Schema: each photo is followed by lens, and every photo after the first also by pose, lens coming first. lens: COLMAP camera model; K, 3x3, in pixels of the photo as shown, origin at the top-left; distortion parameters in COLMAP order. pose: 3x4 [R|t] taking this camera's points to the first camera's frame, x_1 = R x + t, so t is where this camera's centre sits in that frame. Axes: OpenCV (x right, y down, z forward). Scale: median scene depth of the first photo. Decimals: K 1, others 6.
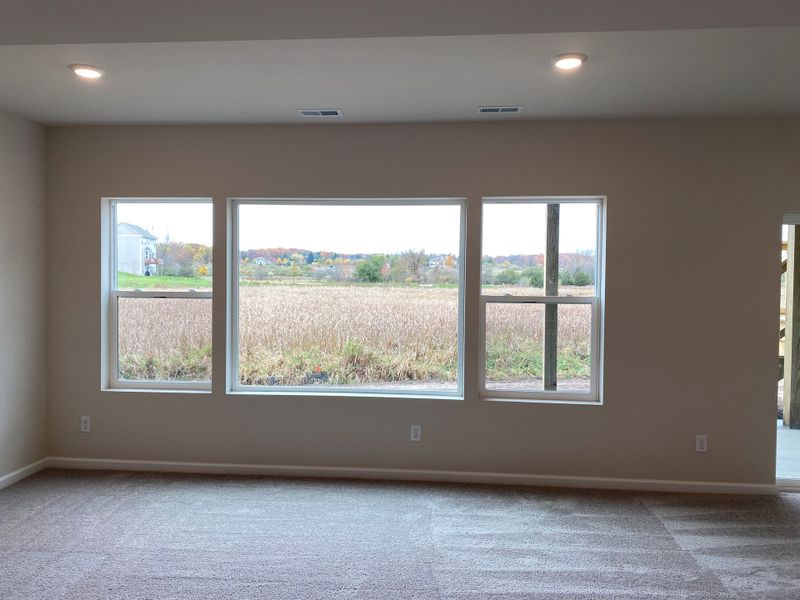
lens RADIAL K [[609.2, 0, 394.2], [0, 609.2, 304.1], [0, 0, 1]] dist [0.049492, -0.052901]
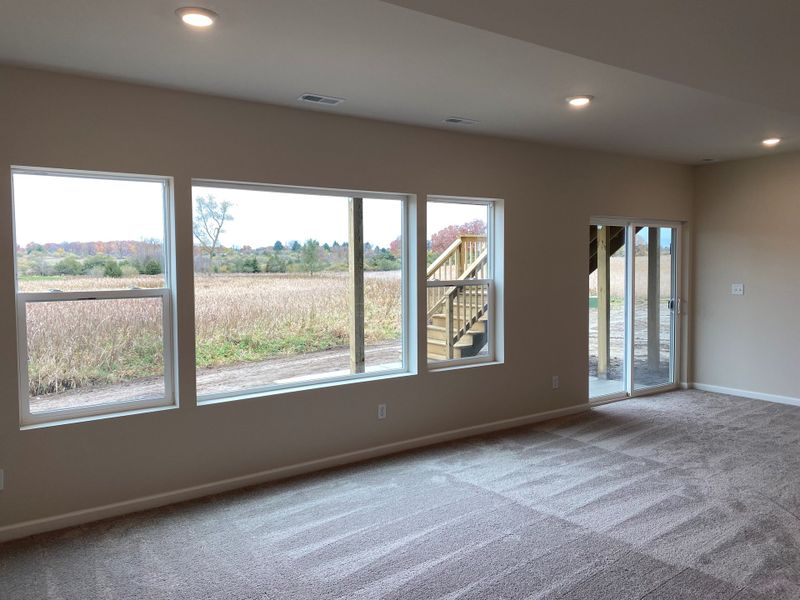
lens RADIAL K [[609.2, 0, 402.1], [0, 609.2, 292.5], [0, 0, 1]] dist [0.049492, -0.052901]
pose [[0.775373, -0.048856, 0.629610, -0.635184], [0.048272, 0.998671, 0.018047, -0.014811], [-0.629655, 0.016400, 0.776701, 0.153374]]
